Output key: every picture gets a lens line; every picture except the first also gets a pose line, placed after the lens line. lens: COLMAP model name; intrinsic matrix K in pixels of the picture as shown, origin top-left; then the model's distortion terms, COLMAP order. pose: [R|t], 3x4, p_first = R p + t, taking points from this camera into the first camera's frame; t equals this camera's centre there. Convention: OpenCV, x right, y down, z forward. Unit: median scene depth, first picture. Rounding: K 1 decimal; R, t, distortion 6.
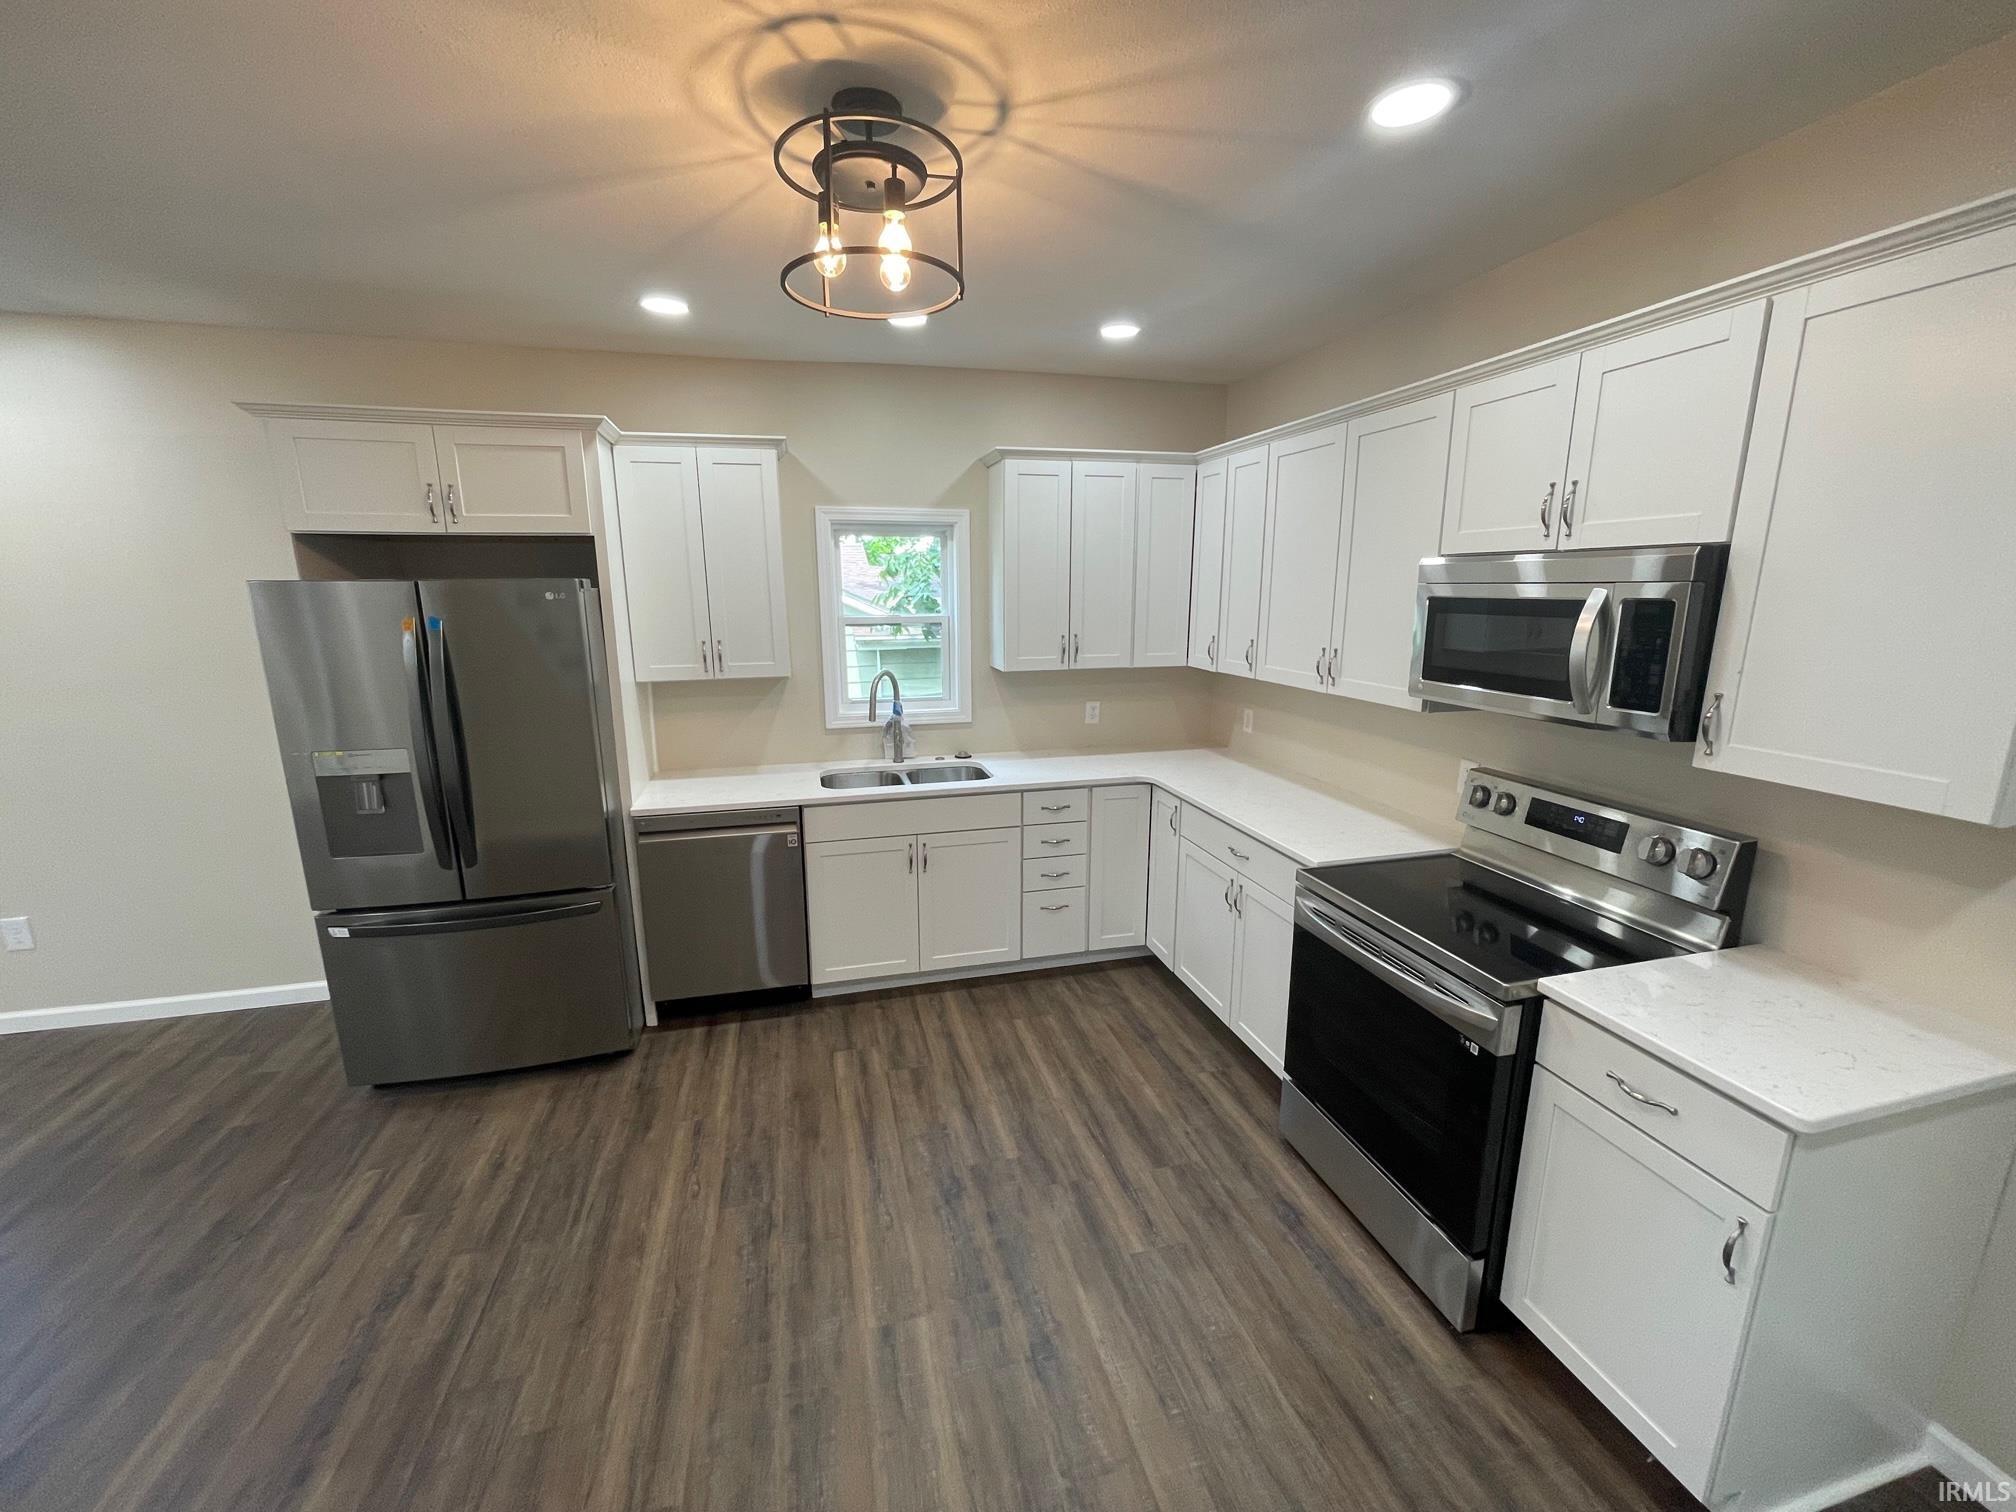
lens RADIAL K [[811.1, 0, 1006.6], [0, 811.1, 754.4], [0, 0, 1]] dist [-0.003783, 0.000712]
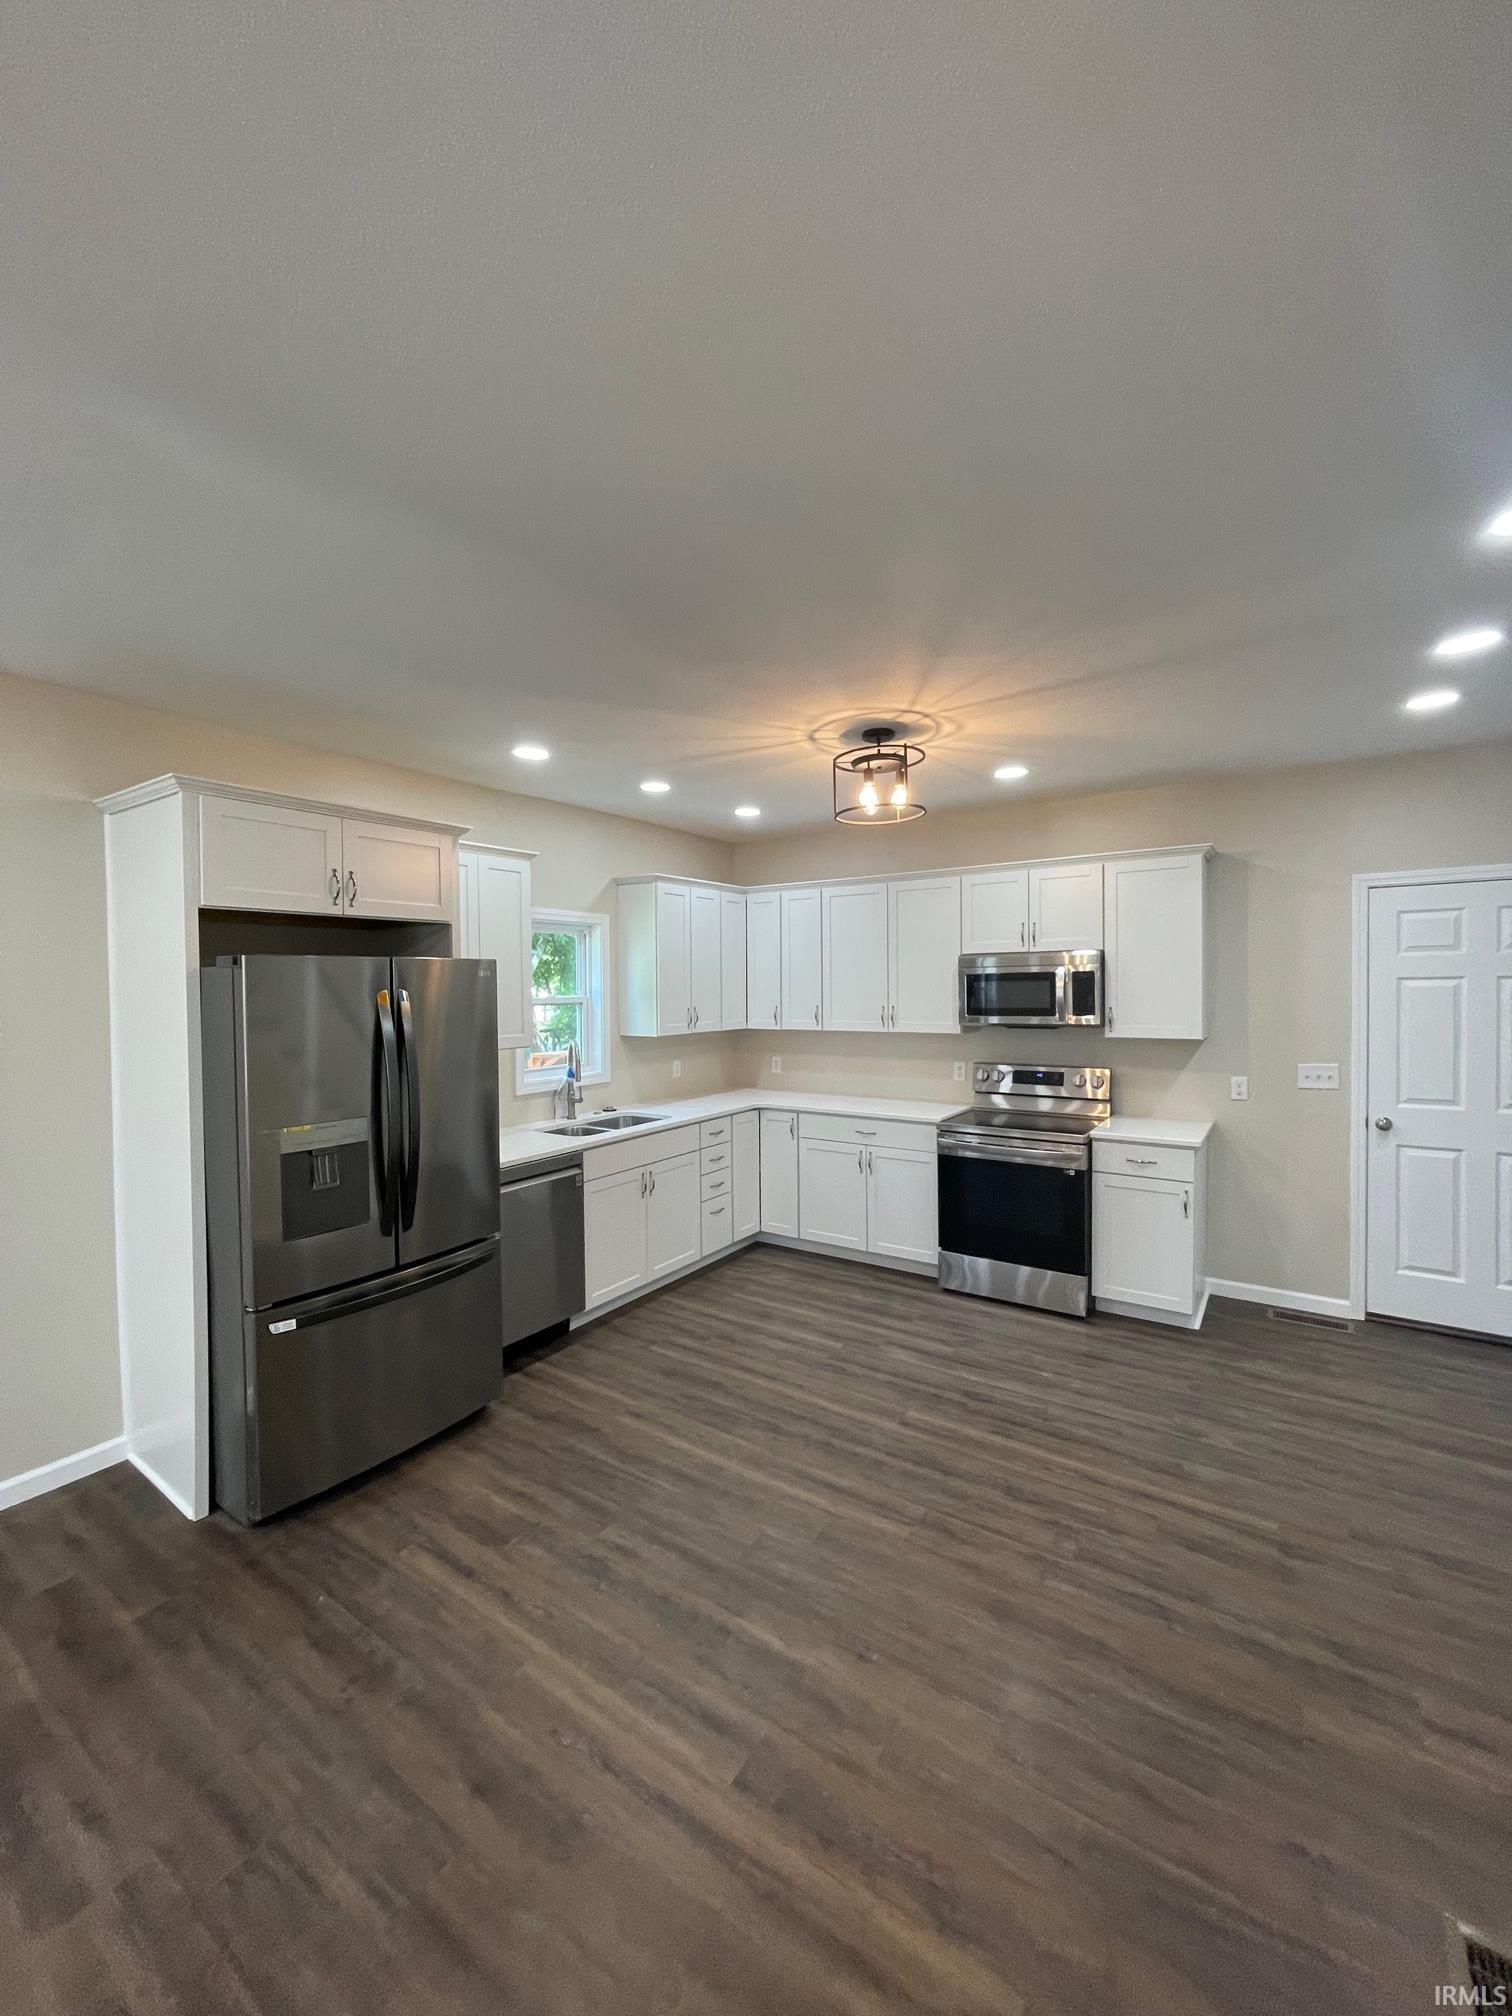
lens RADIAL K [[807.0, 0, 755.9], [0, 807.0, 1000.4], [0, 0, 1]] dist [-0.009867, 0.000164]
pose [[0.750974, -0.017551, 0.660098, -0.991301], [0.143834, 0.979992, -0.137579, 0.056848], [-0.644476, 0.198263, 0.738473, -0.098289]]
